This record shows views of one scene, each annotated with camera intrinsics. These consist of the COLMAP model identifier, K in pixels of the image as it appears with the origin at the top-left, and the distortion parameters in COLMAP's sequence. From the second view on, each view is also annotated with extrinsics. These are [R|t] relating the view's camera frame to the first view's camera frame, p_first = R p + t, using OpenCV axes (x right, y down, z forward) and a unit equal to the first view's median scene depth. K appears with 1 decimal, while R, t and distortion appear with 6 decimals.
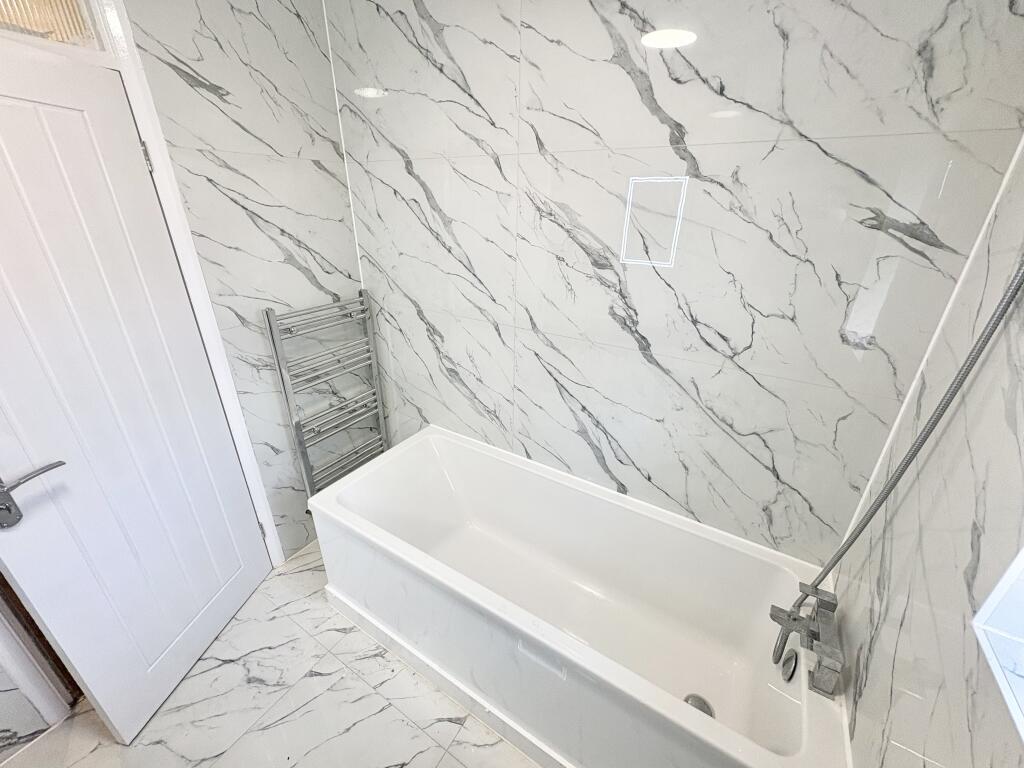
lens RADIAL K [[407.5, 0, 510.5], [0, 407.5, 384.3], [0, 0, 1]] dist [0.001457, -0.000257]
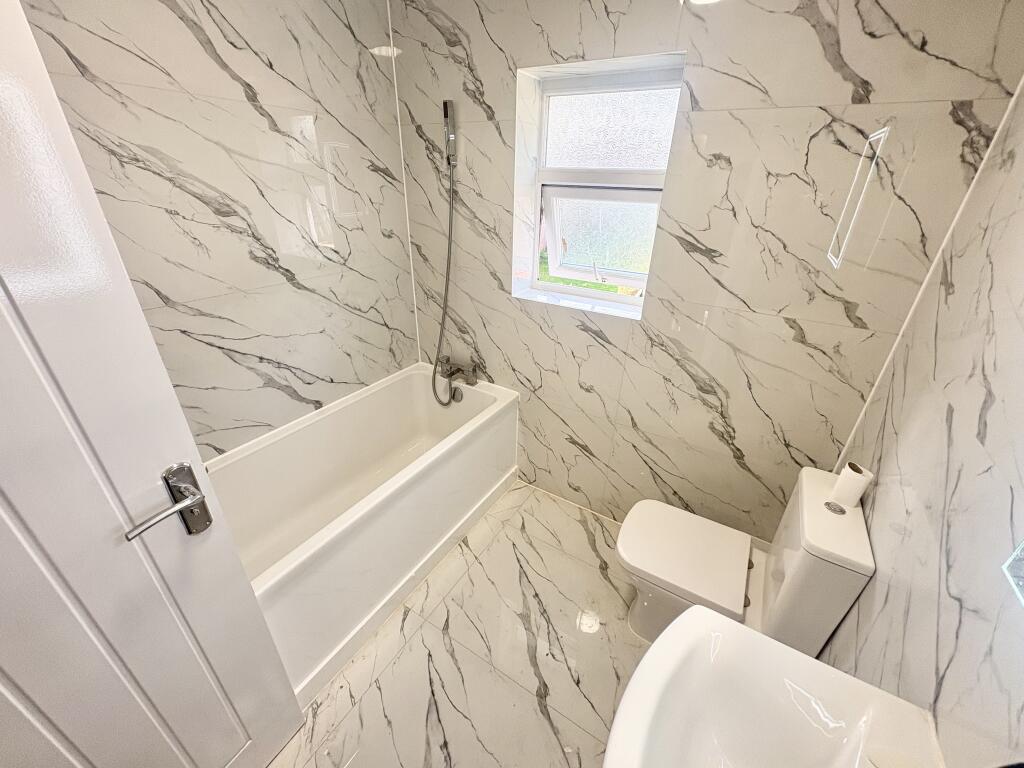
lens RADIAL K [[407.5, 0, 512.3], [0, 407.5, 382.8], [0, 0, 1]] dist [0.001457, -0.000257]
pose [[-0.006837, -0.465666, 0.884934, -0.887820], [0.384179, 0.815816, 0.432263, -0.108319], [-0.923233, 0.342928, 0.173321, 0.297153]]
